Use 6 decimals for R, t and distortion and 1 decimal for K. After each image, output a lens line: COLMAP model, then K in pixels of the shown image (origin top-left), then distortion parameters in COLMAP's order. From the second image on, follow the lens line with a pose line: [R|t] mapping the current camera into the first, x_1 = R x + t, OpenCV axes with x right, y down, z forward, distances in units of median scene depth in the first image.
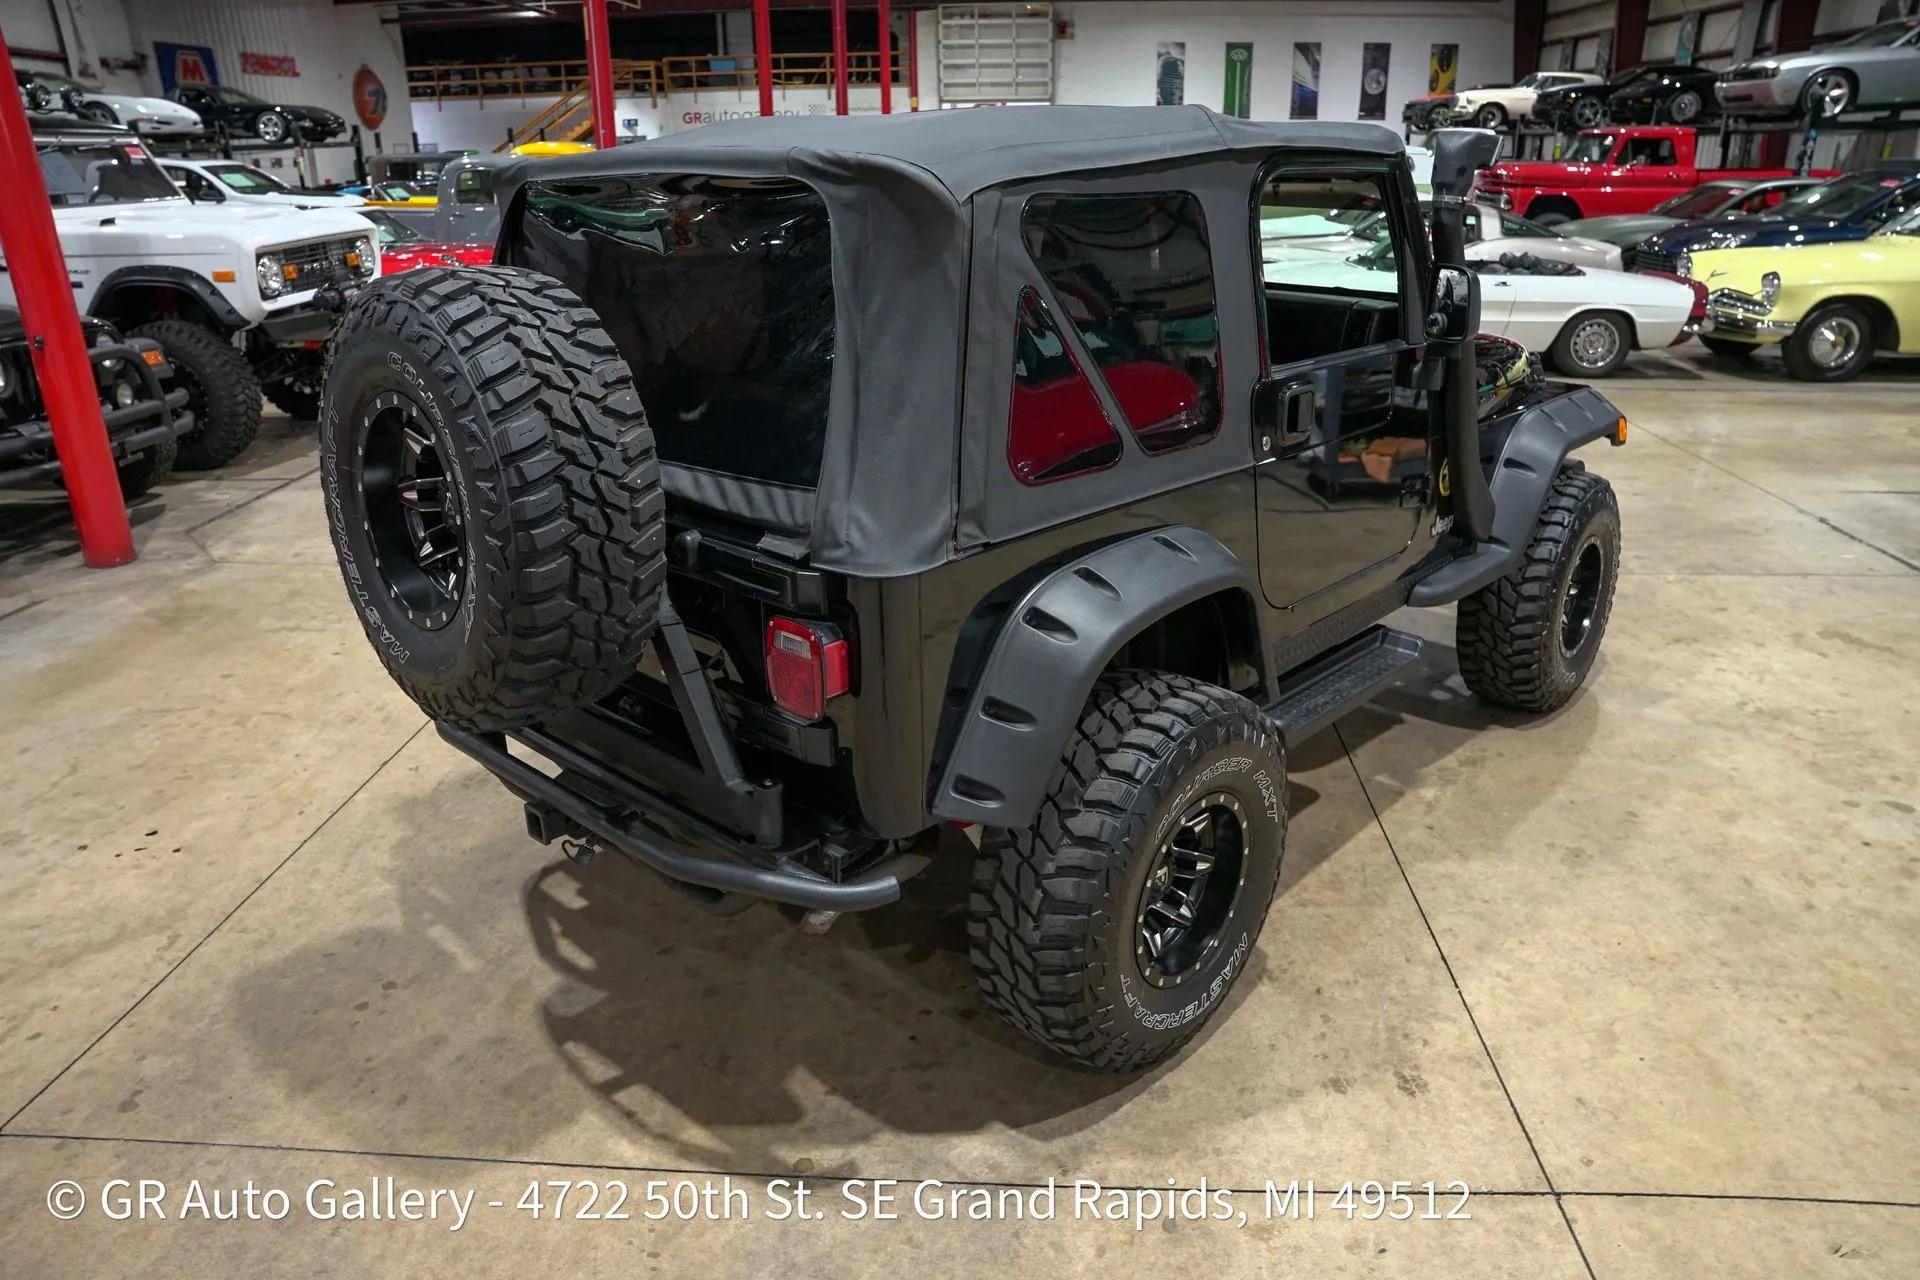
lens RADIAL K [[1316.2, 0, 963.2], [0, 1316.2, 637.5], [0, 0, 1]] dist [-0.145263, 0.116145]
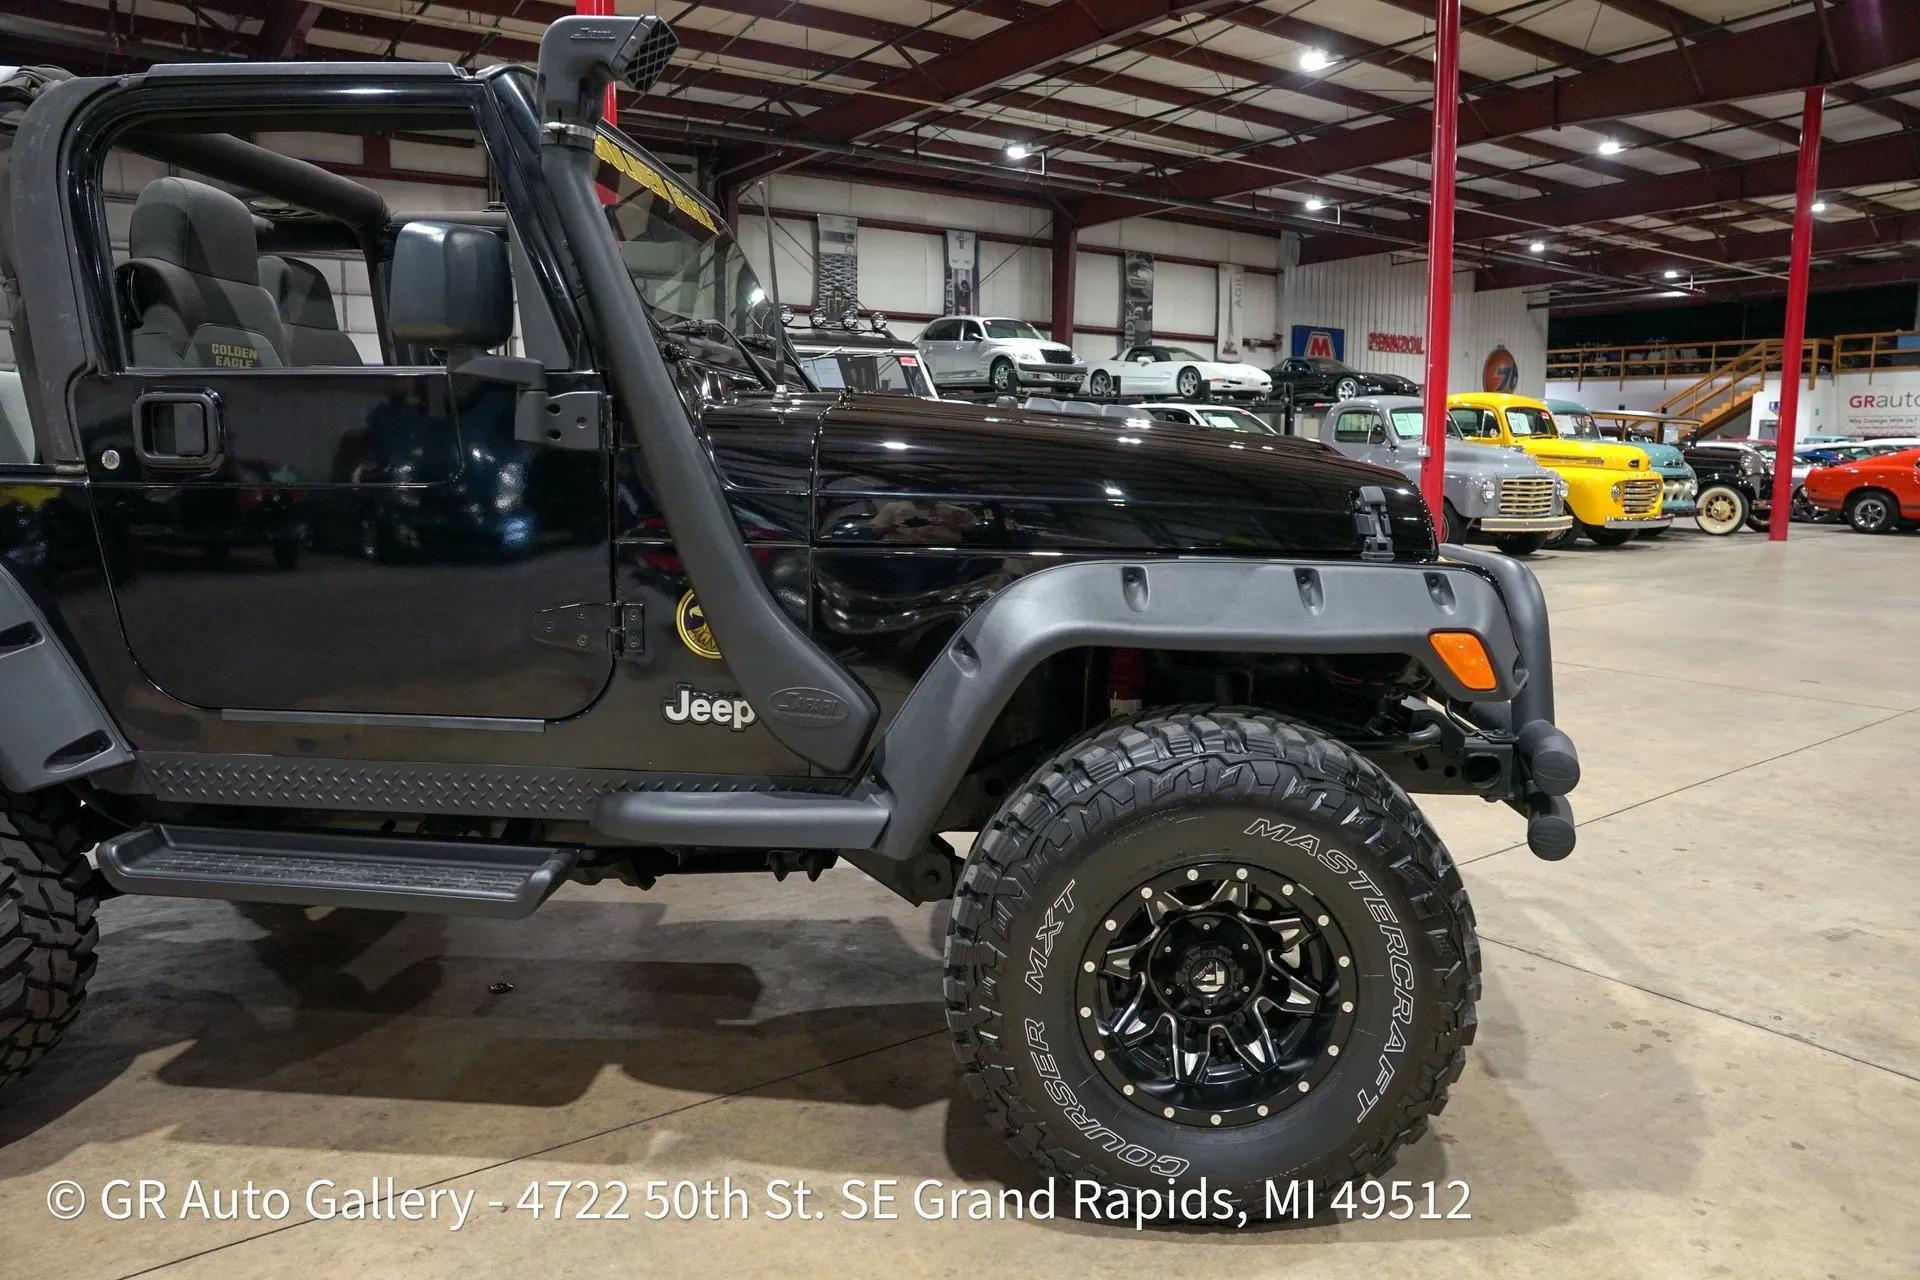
lens RADIAL K [[1314.9, 0, 964.0], [0, 1314.9, 638.9], [0, 0, 1]] dist [-0.143693, 0.114303]
pose [[0.633825, 0.125402, -0.763244, 0.856144], [-0.285897, 0.954871, -0.080532, -0.101240], [0.718700, 0.269252, 0.641073, 0.696803]]
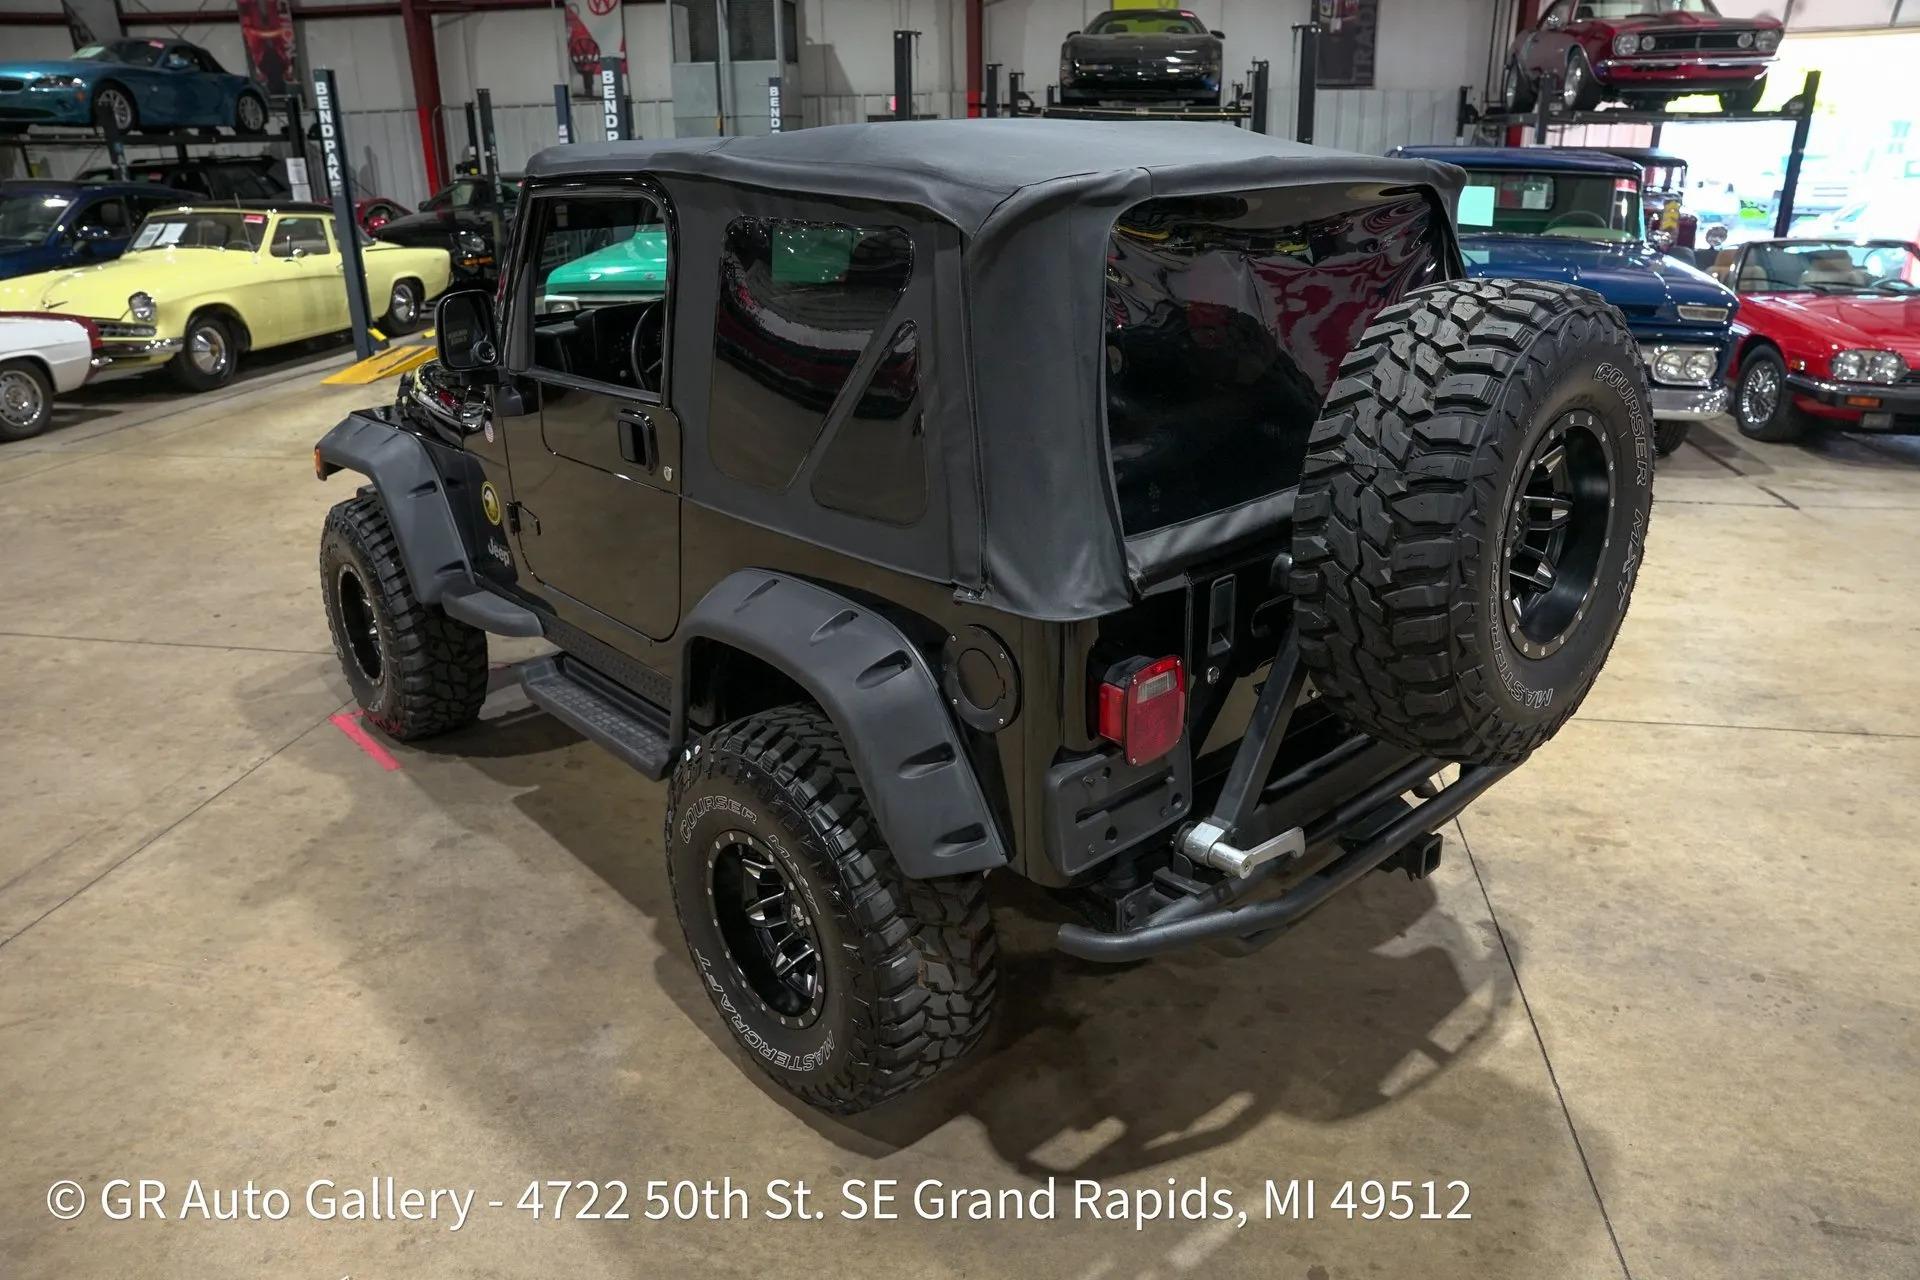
lens RADIAL K [[1314.9, 0, 964.0], [0, 1314.9, 638.9], [0, 0, 1]] dist [-0.143693, 0.114303]
pose [[0.095761, -0.351030, 0.931455, -0.821791], [0.365345, 0.882842, 0.295149, -0.280027], [-0.925933, 0.312039, 0.212789, 0.731554]]
